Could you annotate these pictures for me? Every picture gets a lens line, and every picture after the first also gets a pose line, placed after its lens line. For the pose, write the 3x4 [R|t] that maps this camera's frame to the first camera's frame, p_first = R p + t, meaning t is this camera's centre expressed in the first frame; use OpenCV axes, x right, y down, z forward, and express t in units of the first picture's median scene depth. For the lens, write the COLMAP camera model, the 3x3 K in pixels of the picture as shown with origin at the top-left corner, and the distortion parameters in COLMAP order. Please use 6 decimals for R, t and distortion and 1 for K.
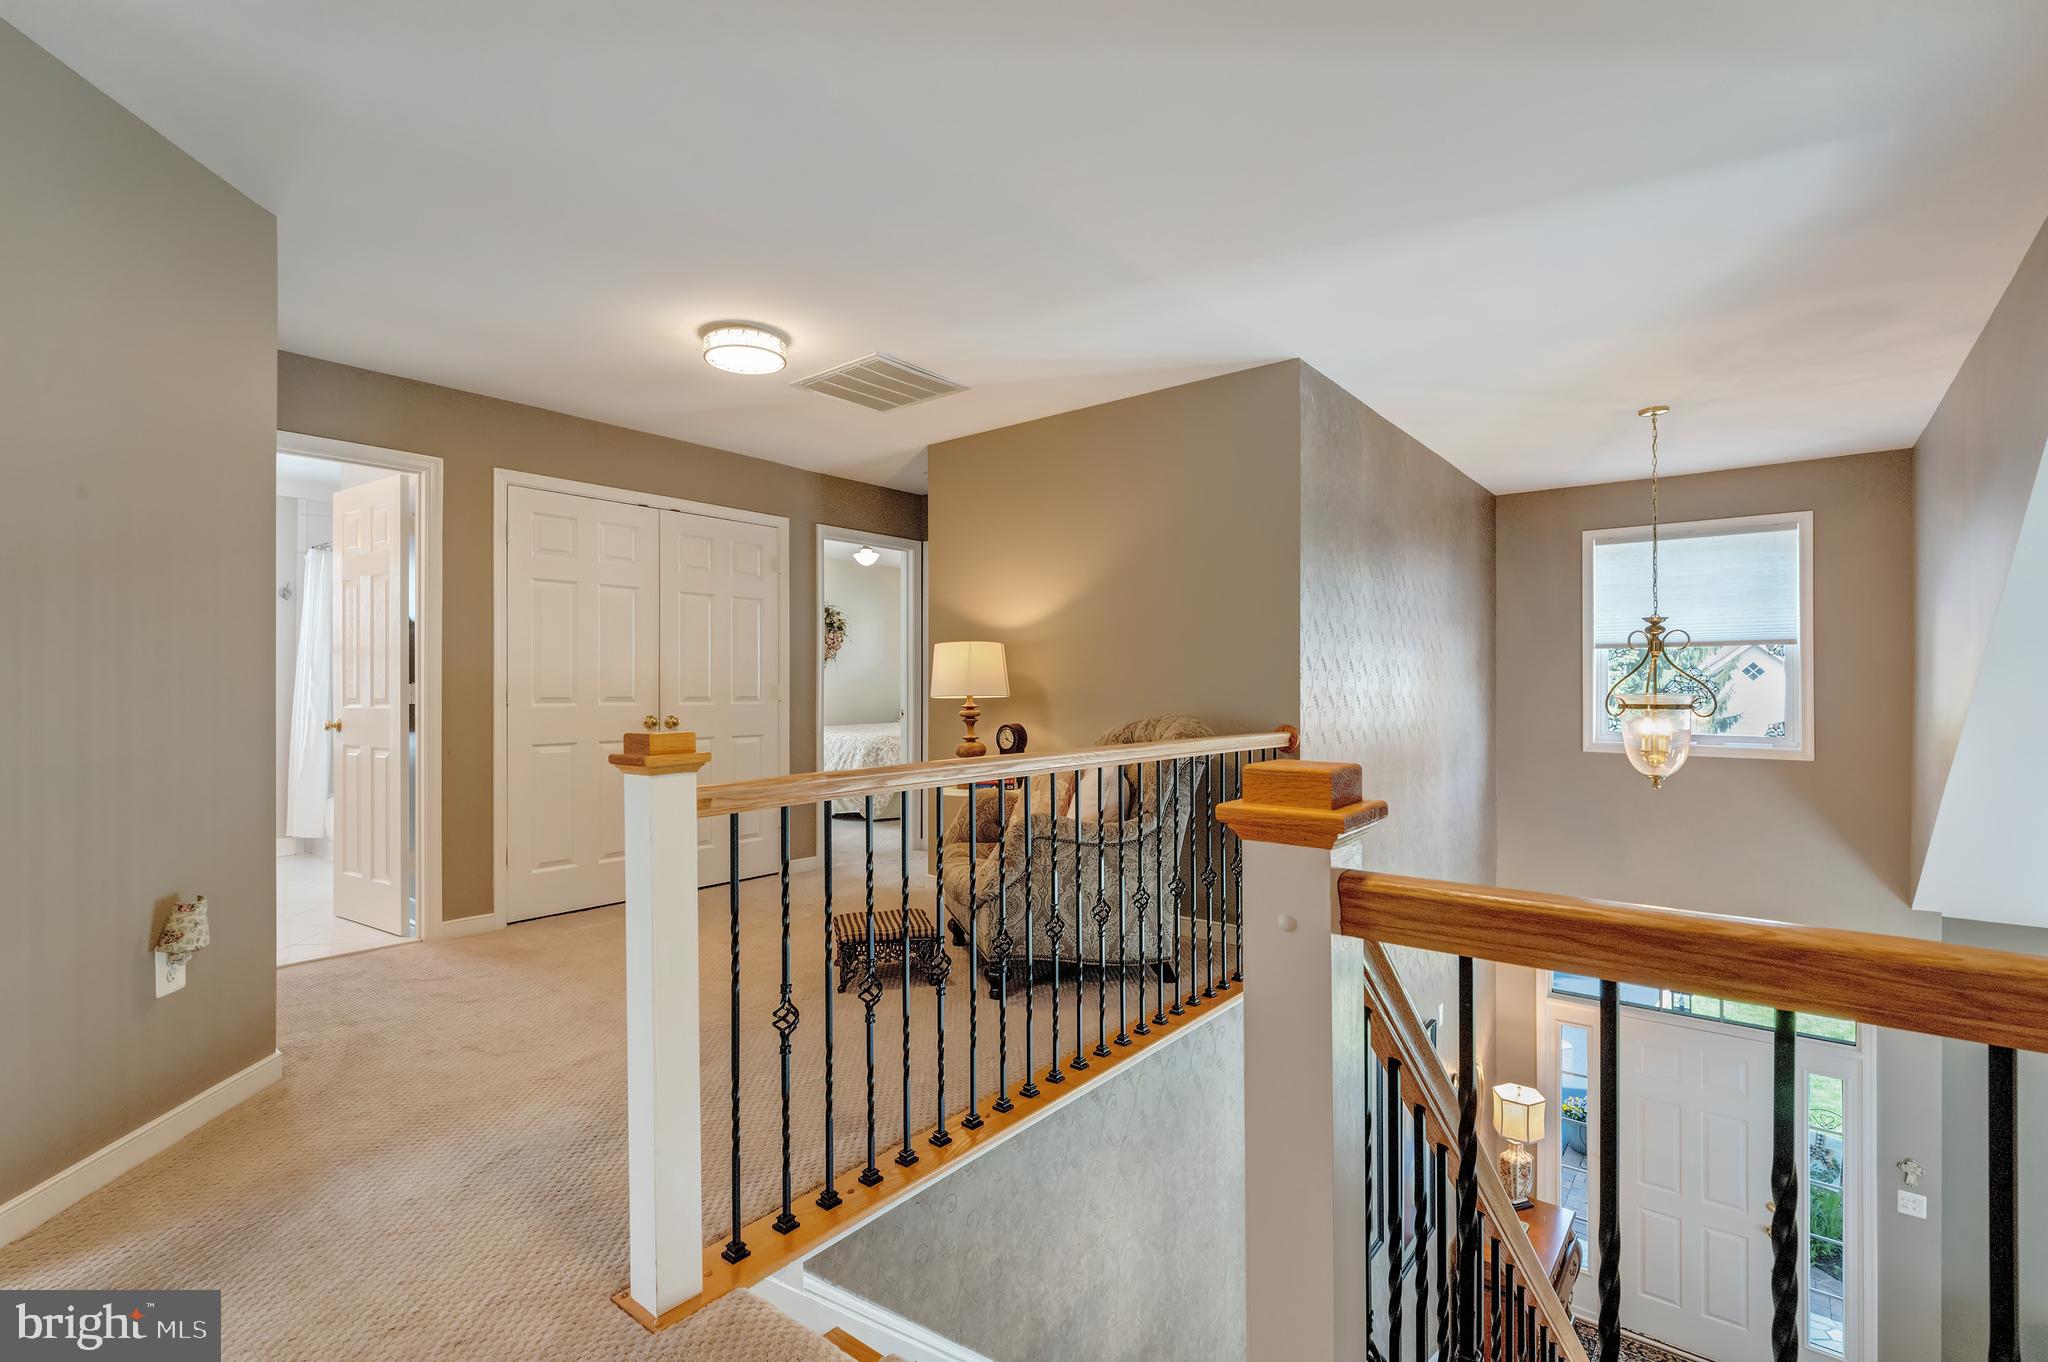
lens RADIAL K [[938.3, 0, 1029.1], [0, 938.3, 673.9], [0, 0, 1]] dist [0.006049, 0.000585]
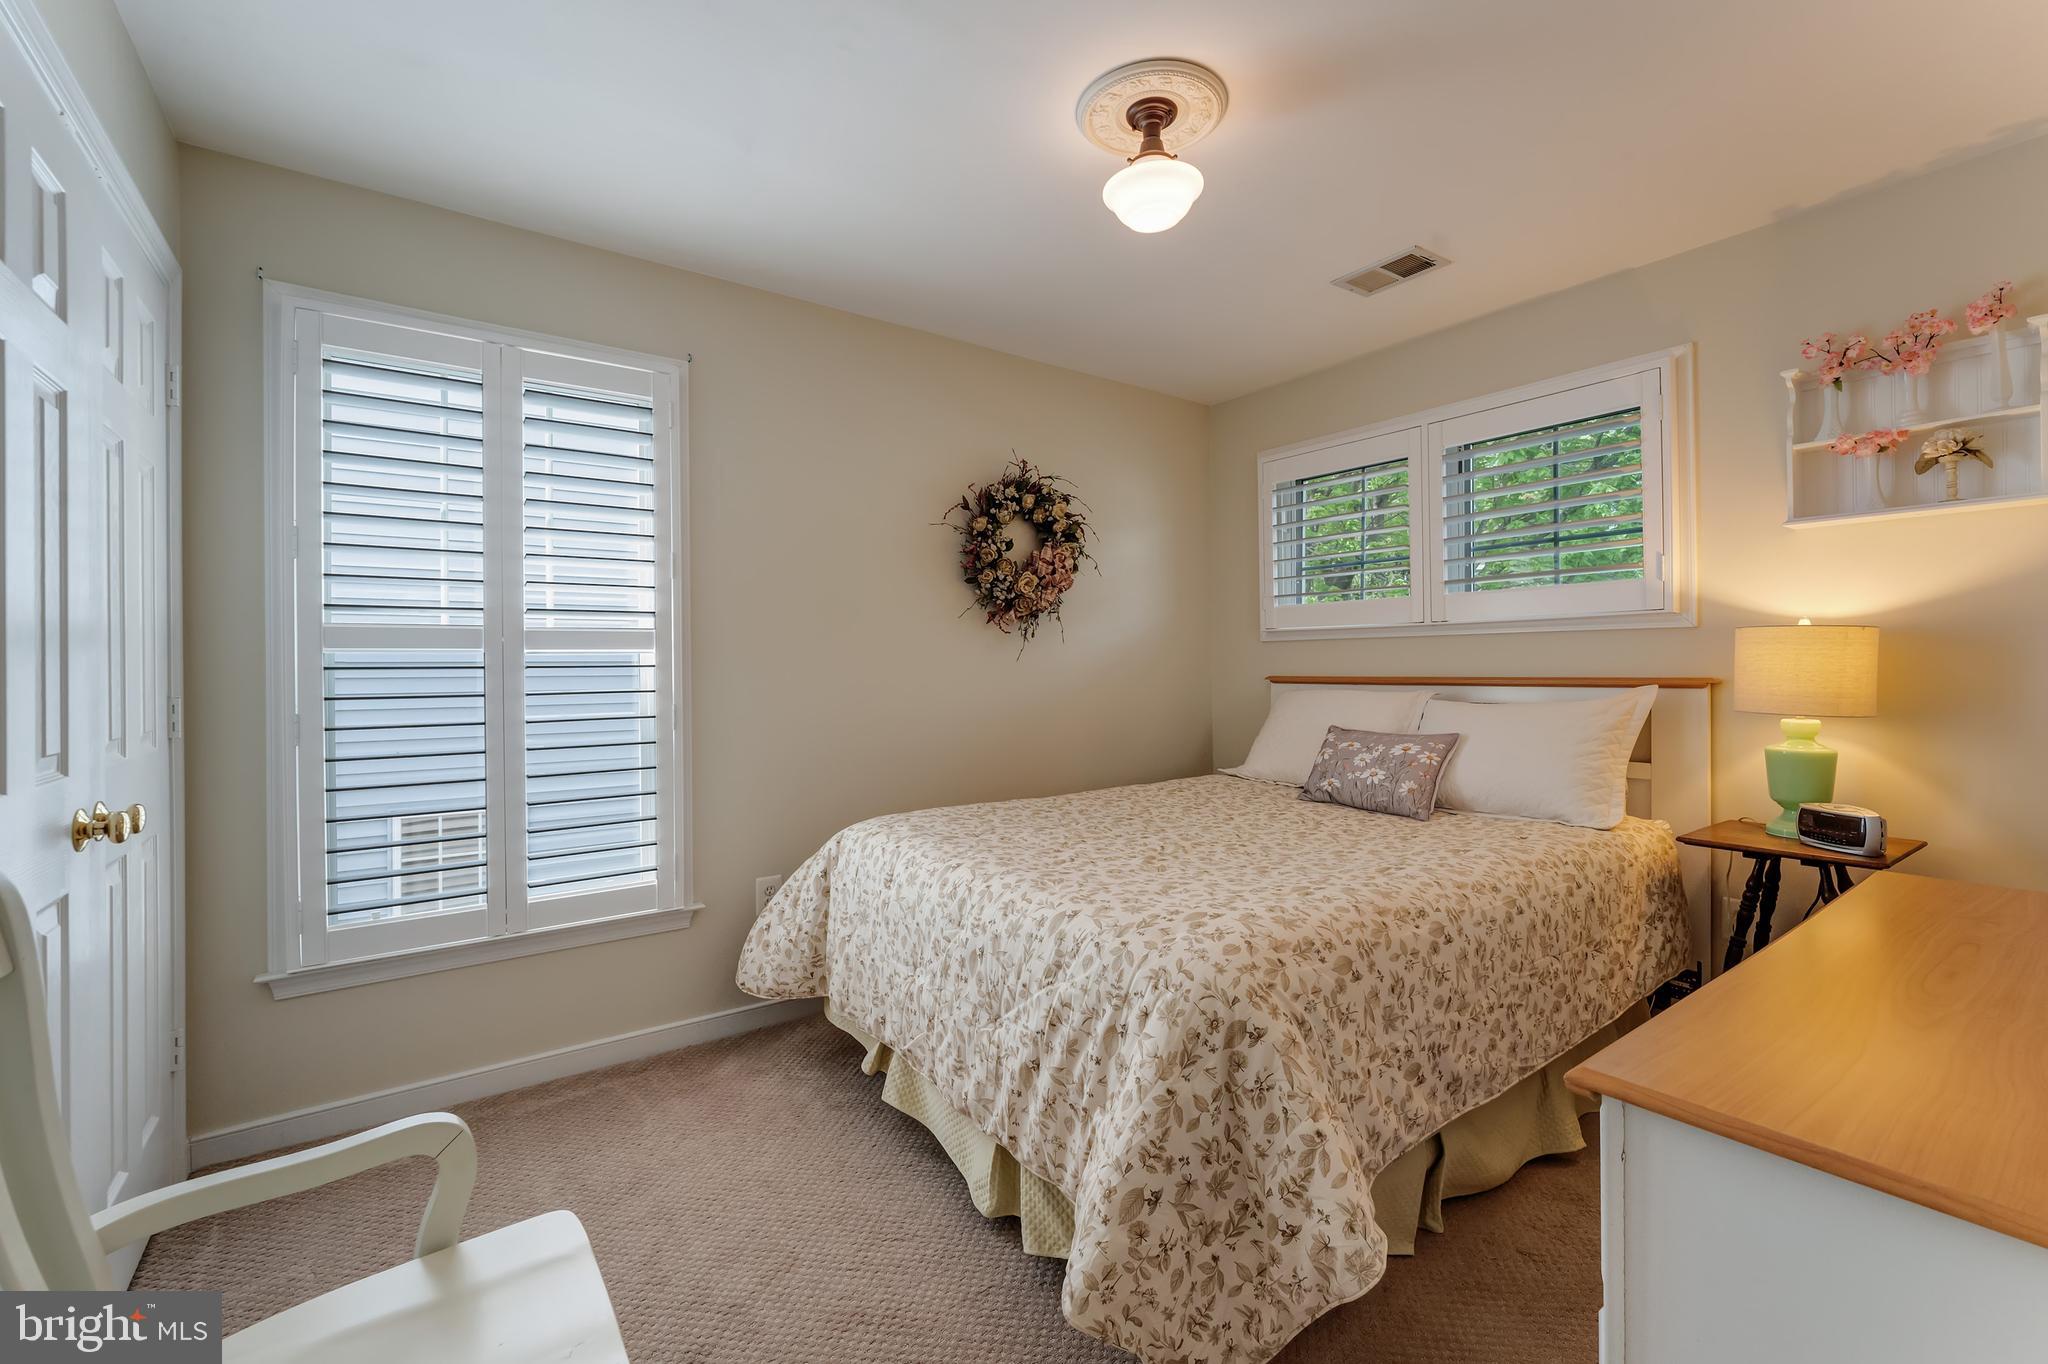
lens RADIAL K [[843.2, 0, 1025.9], [0, 843.2, 672.7], [0, 0, 1]] dist [-0.000017, 0.000000]
pose [[0.962815, -0.000081, -0.270162, -0.128351], [0.001394, 0.999988, 0.004666, 0.003710], [0.270158, -0.004869, 0.962804, 0.674759]]
